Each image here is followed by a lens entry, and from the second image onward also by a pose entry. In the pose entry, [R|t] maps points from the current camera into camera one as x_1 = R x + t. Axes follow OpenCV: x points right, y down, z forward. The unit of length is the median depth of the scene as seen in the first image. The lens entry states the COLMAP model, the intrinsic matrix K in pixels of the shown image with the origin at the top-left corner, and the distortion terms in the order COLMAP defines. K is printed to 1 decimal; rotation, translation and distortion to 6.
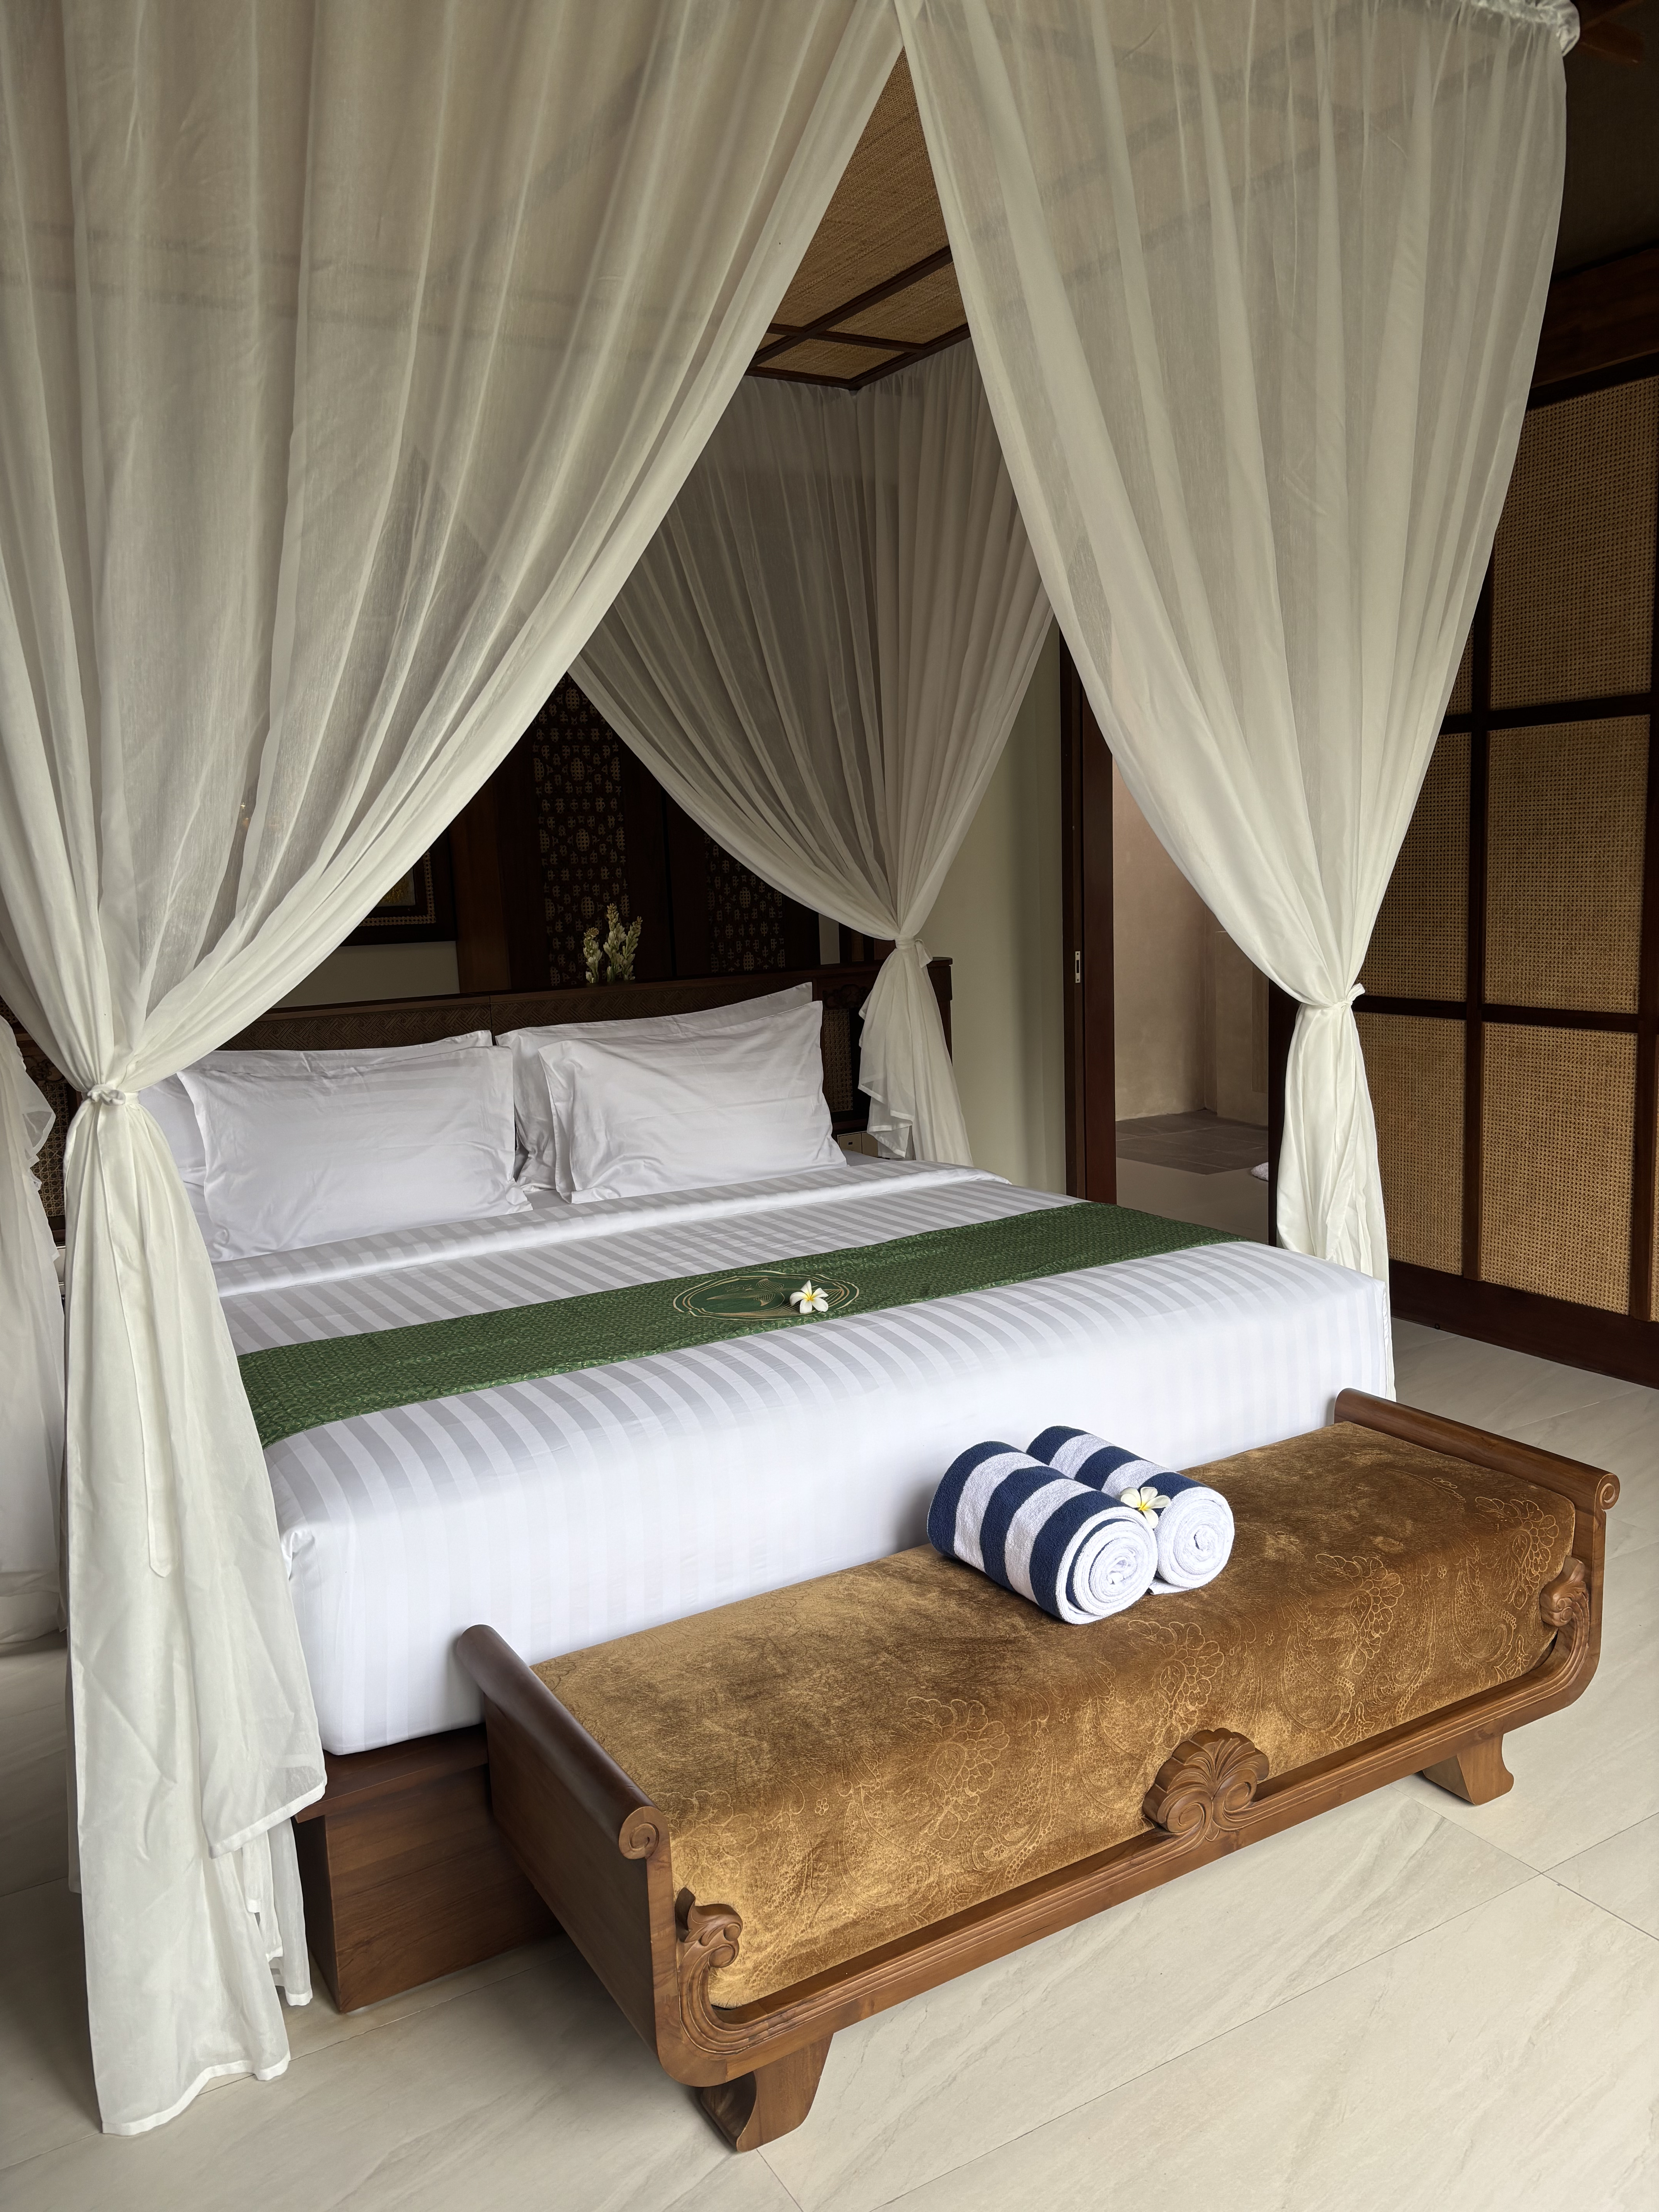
lens RADIAL K [[1684.4, 0, 796.8], [0, 1684.4, 1103.5], [0, 0, 1]] dist [0.074520, -0.056580]
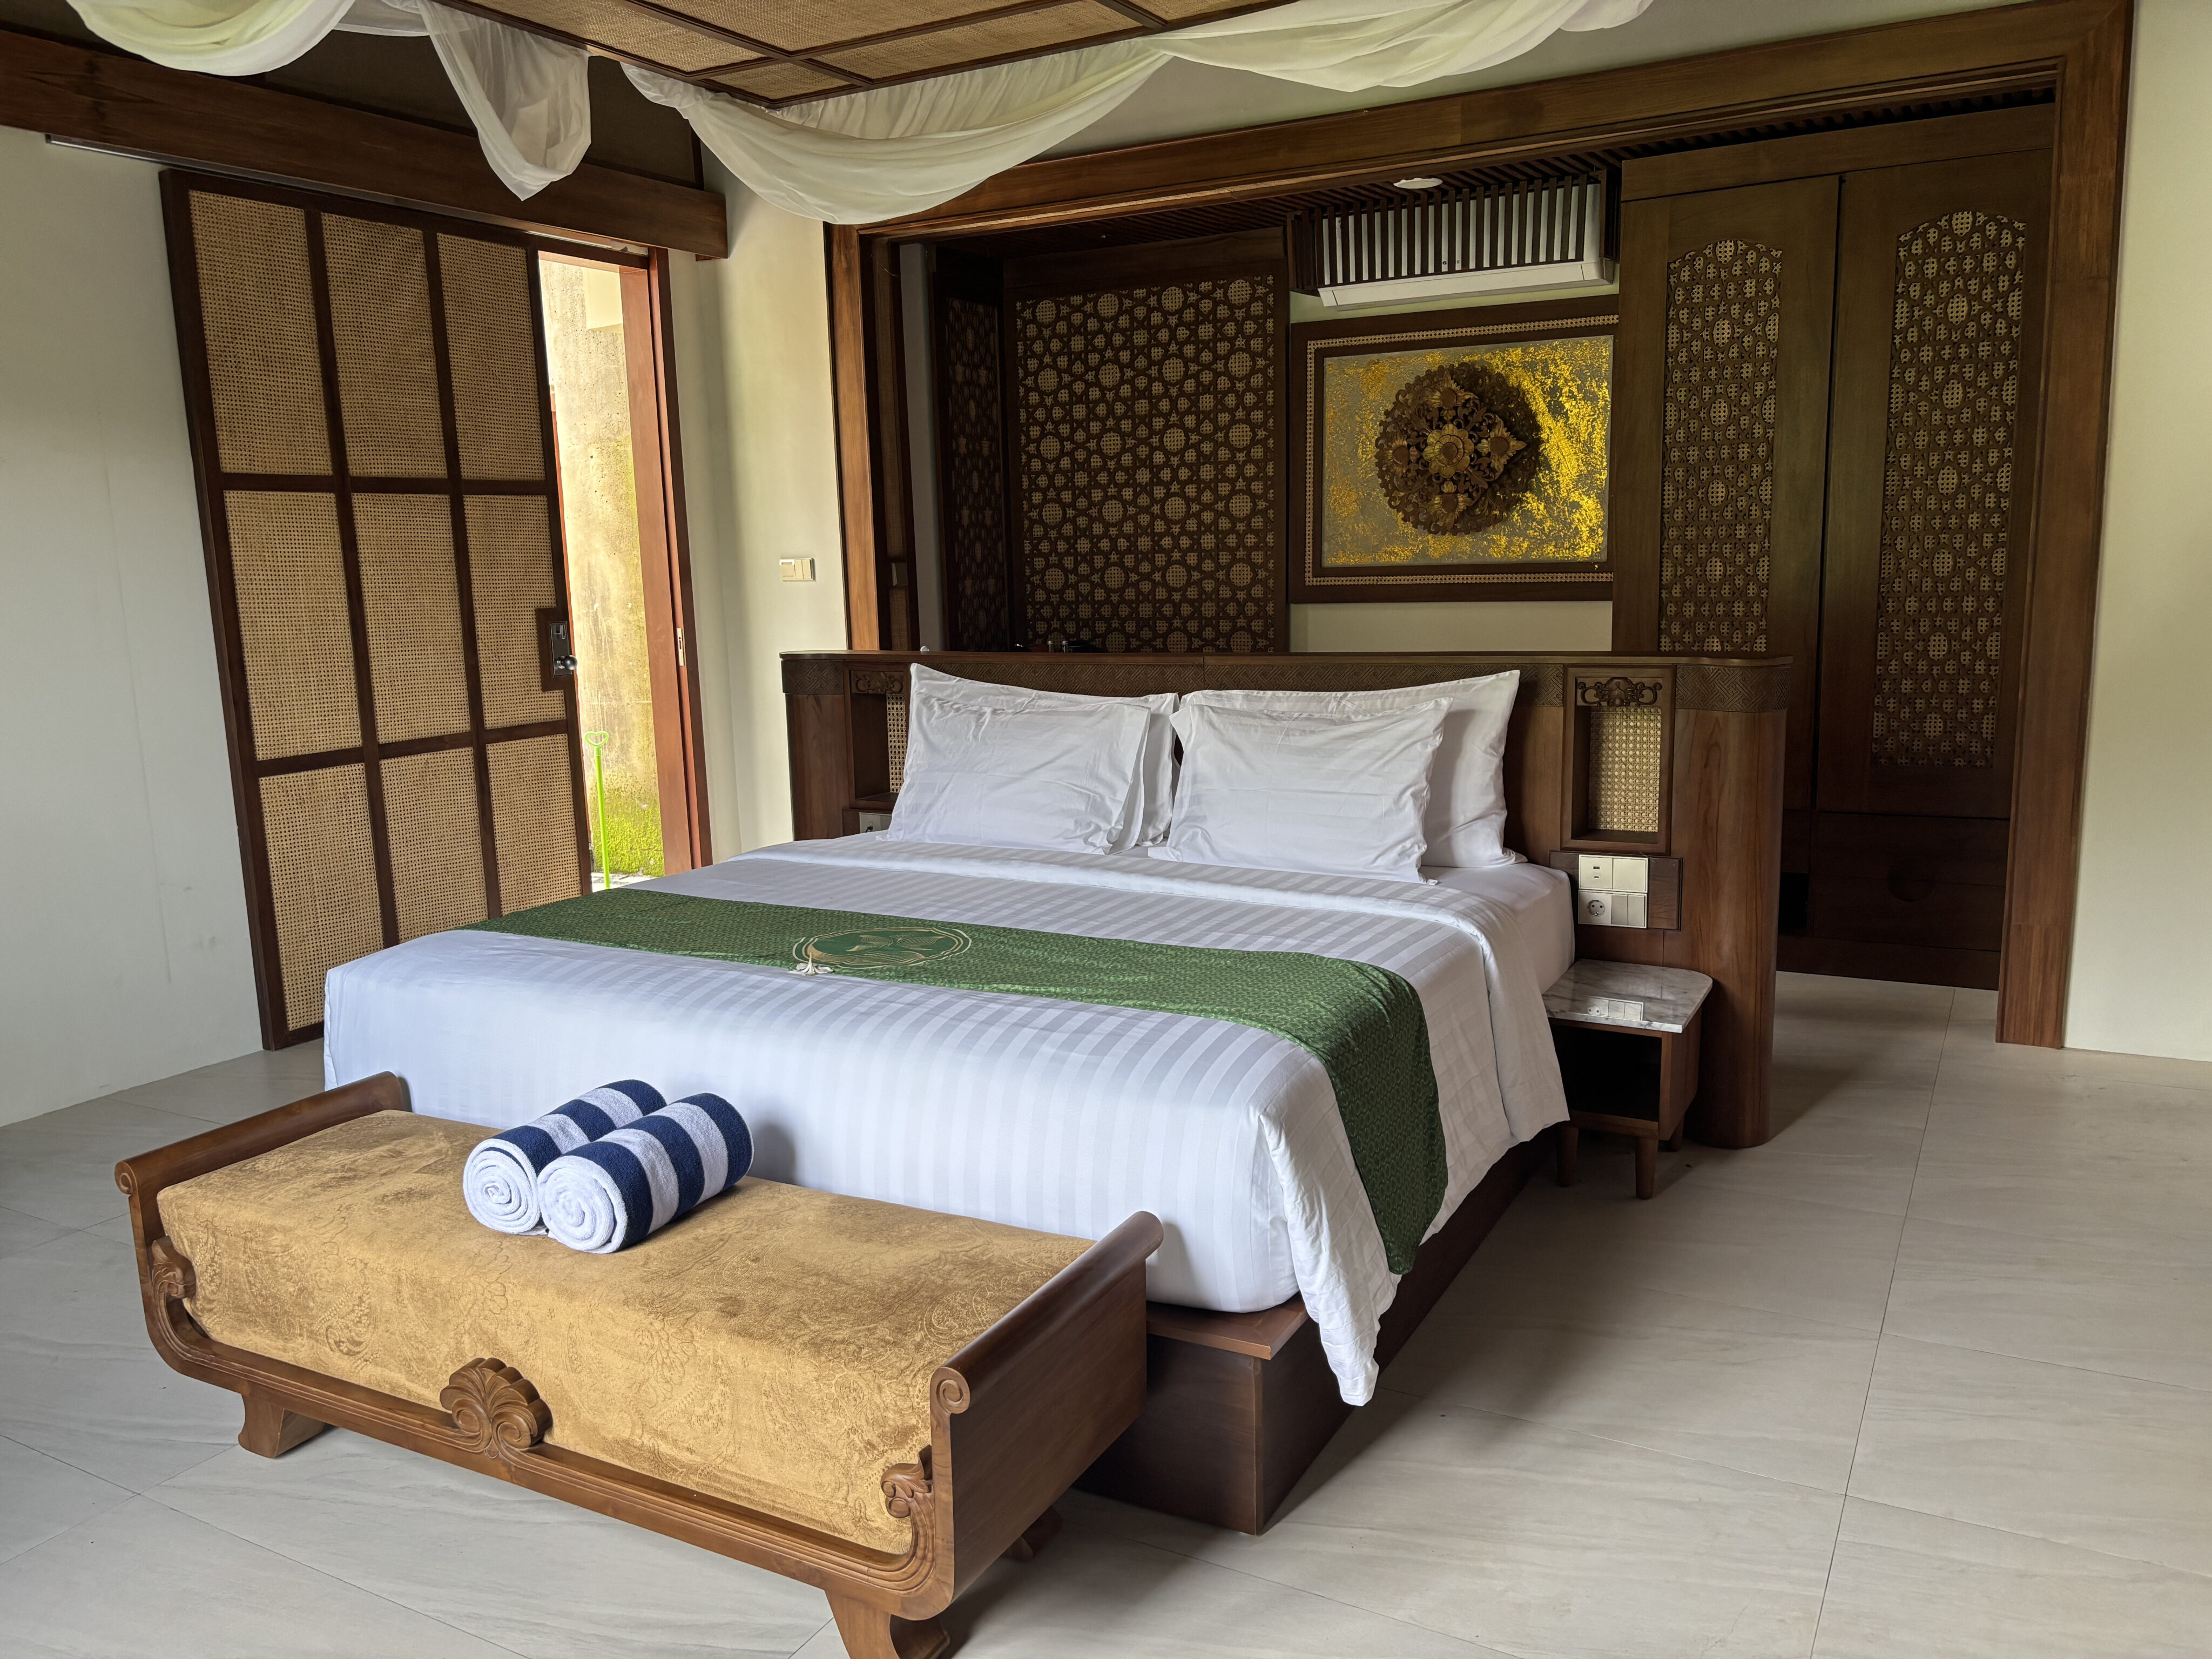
lens RADIAL K [[1689.0, 0, 1083.9], [0, 1689.0, 853.1], [0, 0, 1]] dist [0.046622, -0.066324]
pose [[0.501476, 0.179732, -0.846297, 1.617096], [-0.116264, 0.983311, 0.139938, -0.189140], [0.857324, 0.028218, 0.514003, 0.890529]]
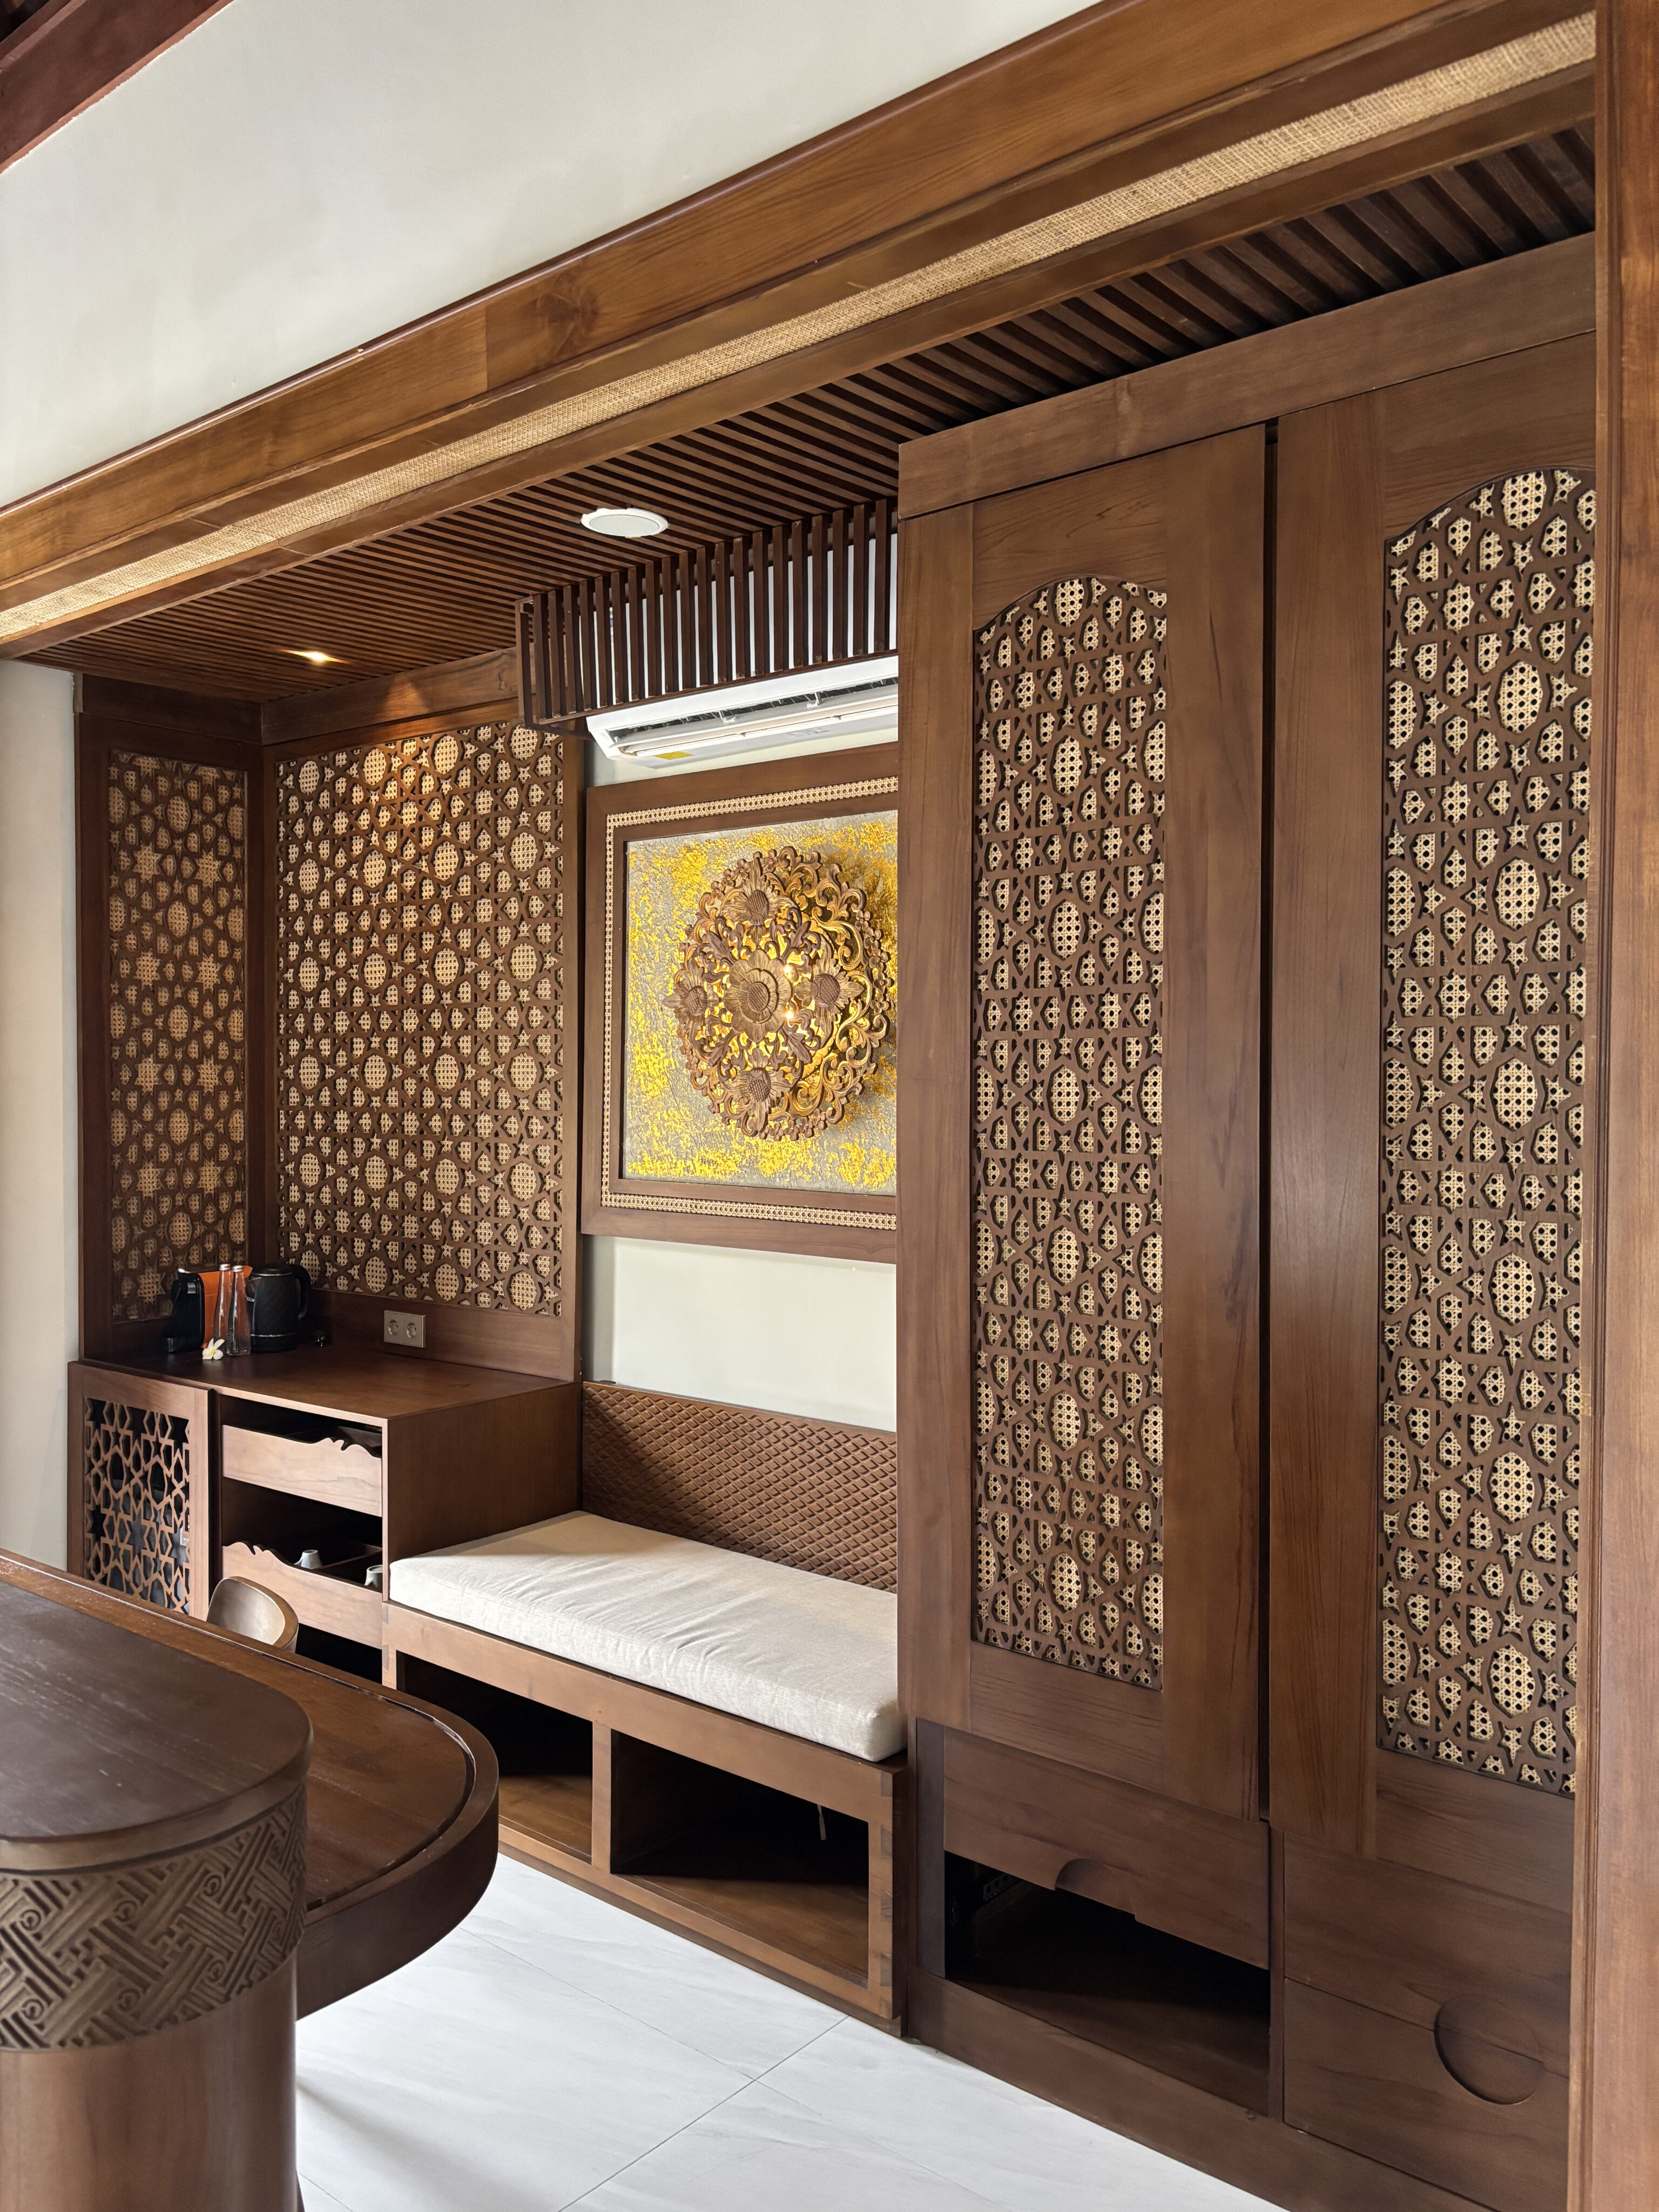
lens RADIAL K [[1657.7, 0, 831.3], [0, 1657.7, 1116.1], [0, 0, 1]] dist [0.050718, -0.063295]
pose [[0.345877, 0.063371, -0.936137, 0.778163], [-0.149977, 0.988622, 0.011512, -0.486252], [0.926216, 0.136417, 0.351446, 2.655881]]
